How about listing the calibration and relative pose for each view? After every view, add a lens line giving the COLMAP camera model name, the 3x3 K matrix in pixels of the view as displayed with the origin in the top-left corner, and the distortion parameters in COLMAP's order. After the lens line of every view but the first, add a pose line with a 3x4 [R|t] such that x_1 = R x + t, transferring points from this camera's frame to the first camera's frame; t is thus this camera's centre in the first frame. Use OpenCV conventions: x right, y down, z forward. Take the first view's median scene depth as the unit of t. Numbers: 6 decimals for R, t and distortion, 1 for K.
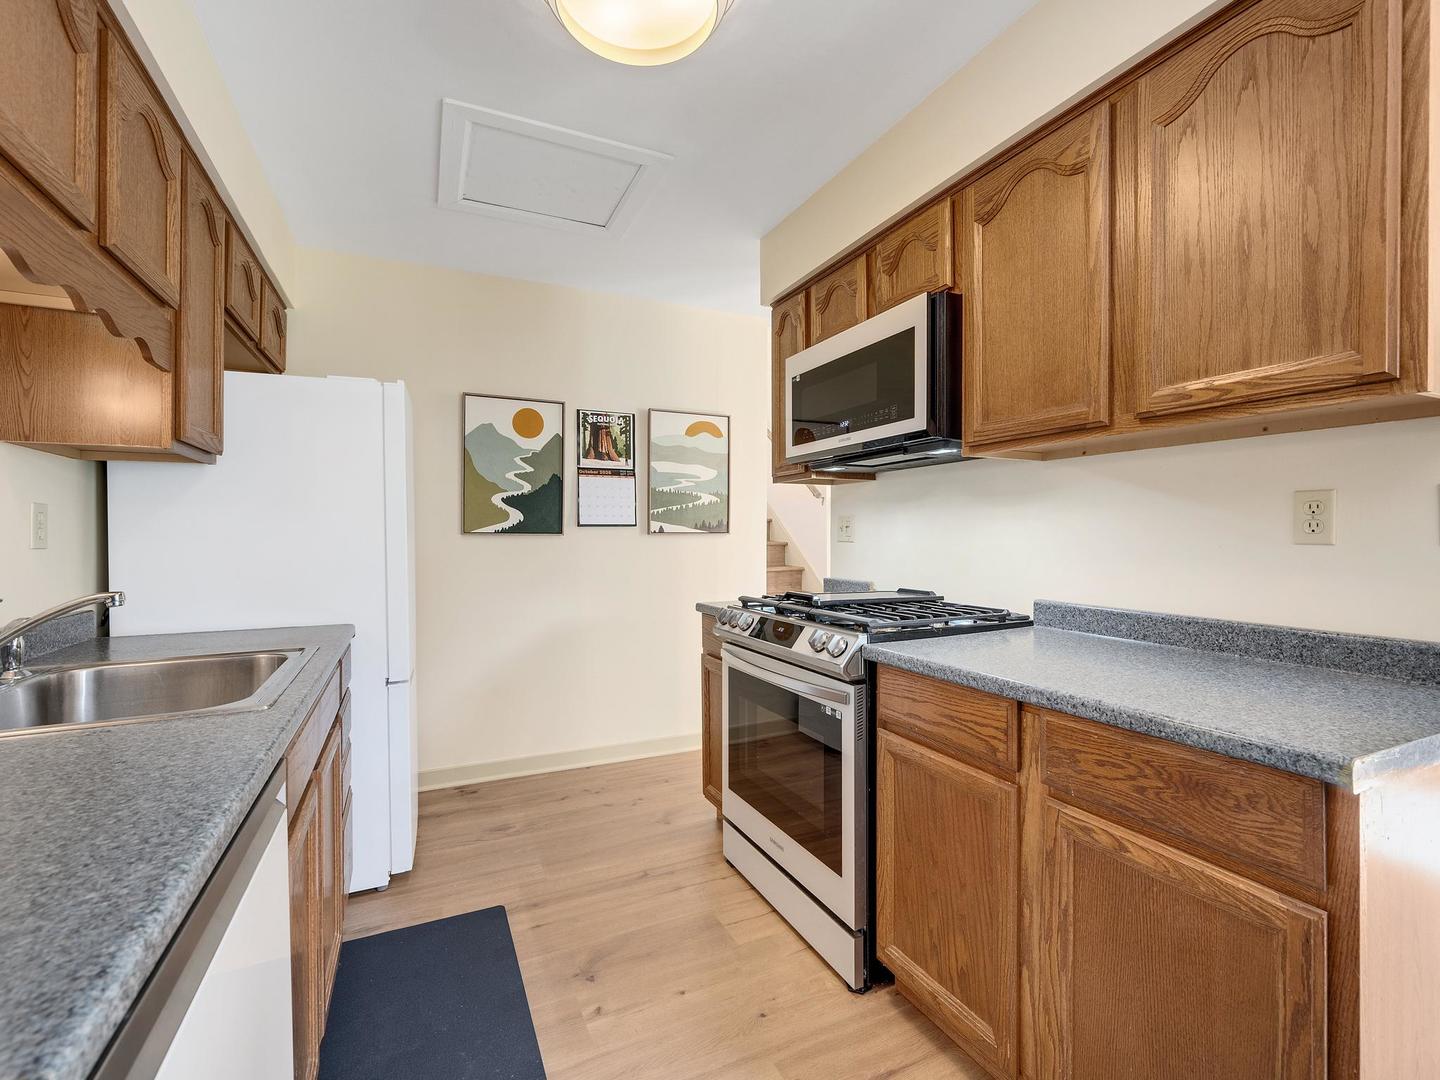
lens RADIAL K [[656.4, 0, 728.4], [0, 656.4, 534.4], [0, 0, 1]] dist [-0.001195, 0.000248]
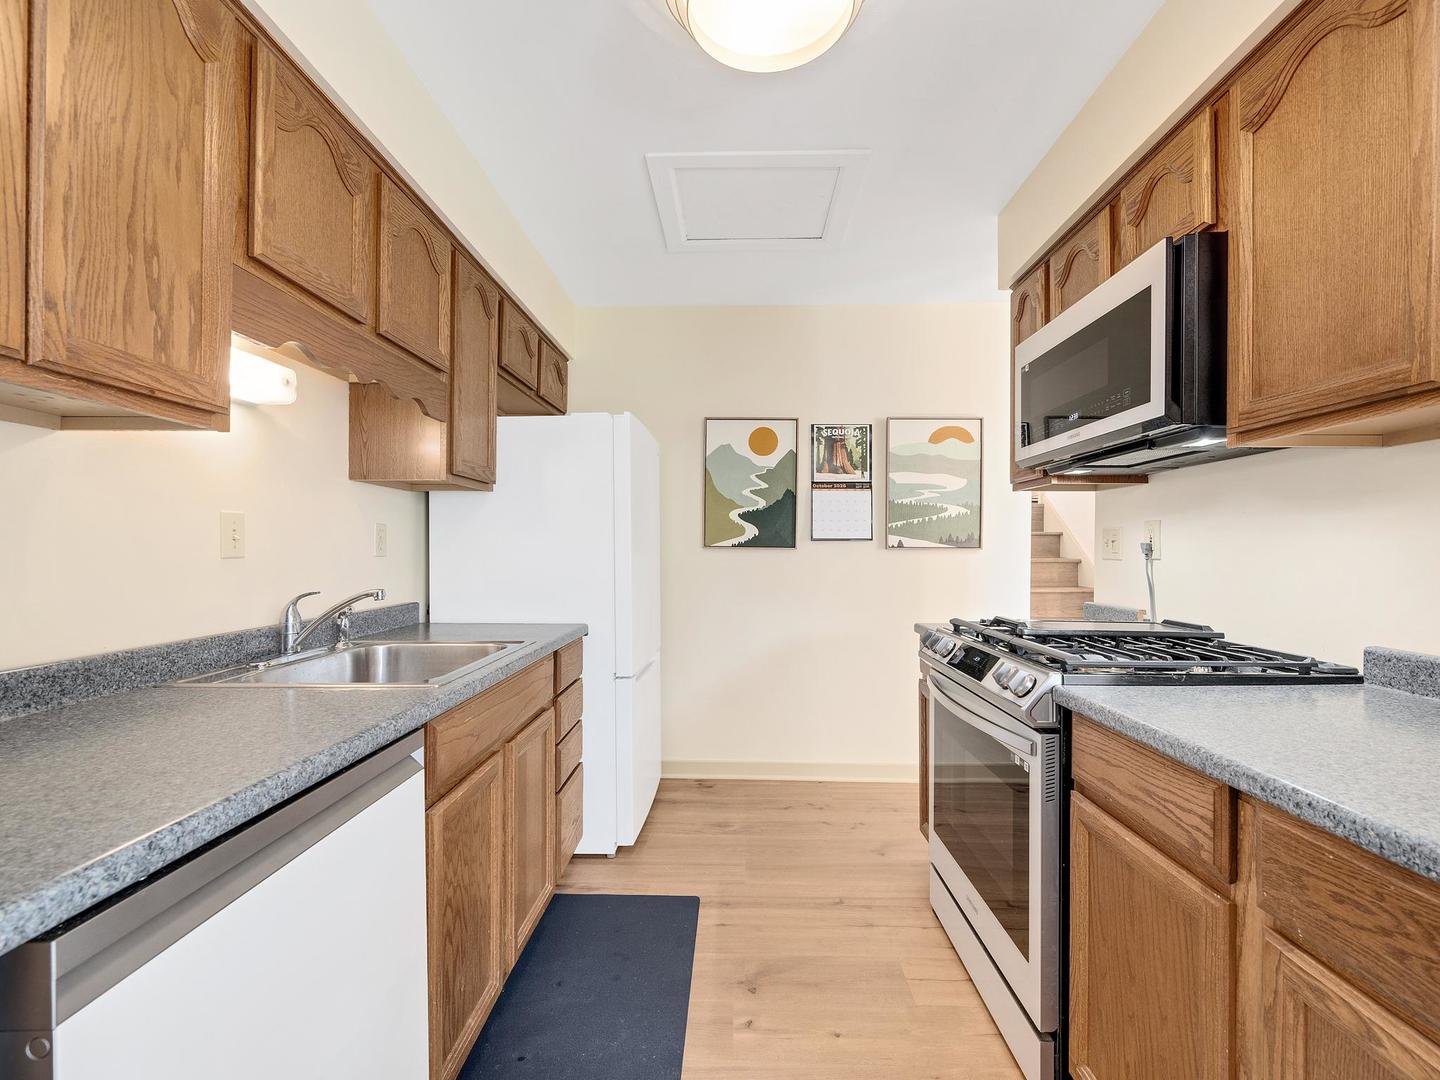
lens RADIAL K [[656.4, 0, 726.2], [0, 656.4, 546.3], [0, 0, 1]] dist [-0.001195, 0.000248]
pose [[0.890980, 0.004998, -0.454014, 0.191661], [-0.006393, 0.999978, -0.001537, -0.001482], [0.453997, 0.004272, 0.890993, 0.076466]]
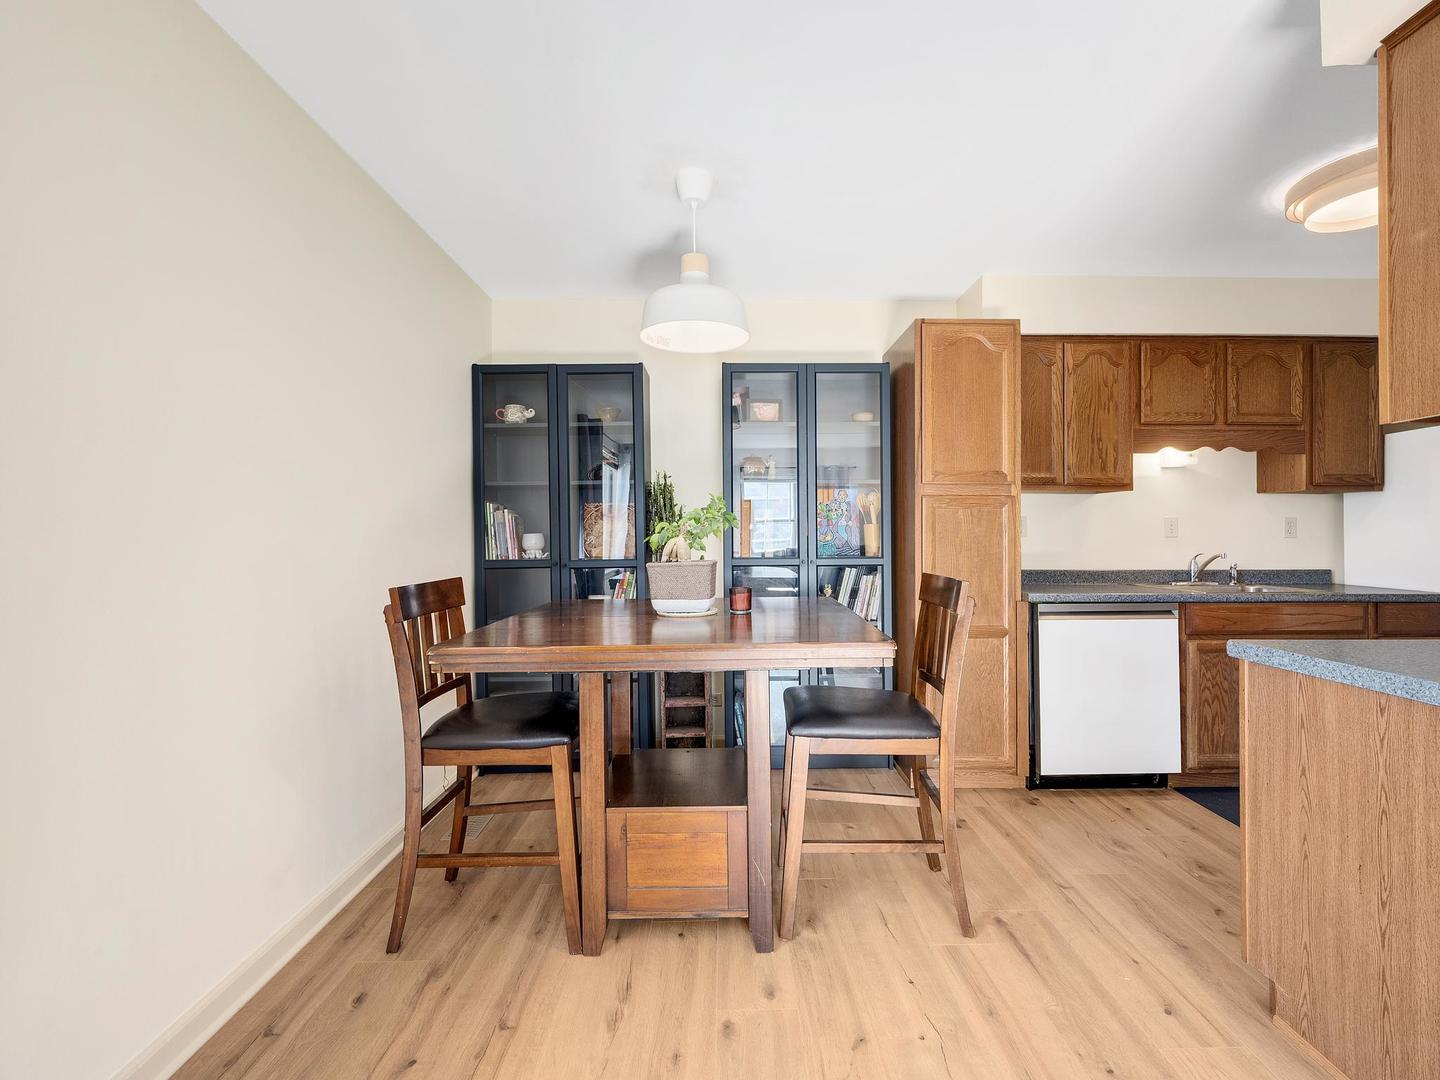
lens RADIAL K [[656.4, 0, 718.8], [0, 656.4, 536.2], [0, 0, 1]] dist [-0.001195, 0.000248]
pose [[-0.438093, 0.003960, -0.898921, 1.590295], [0.003732, 0.999990, 0.002586, 0.004237], [0.898922, -0.002222, -0.438103, 0.201458]]
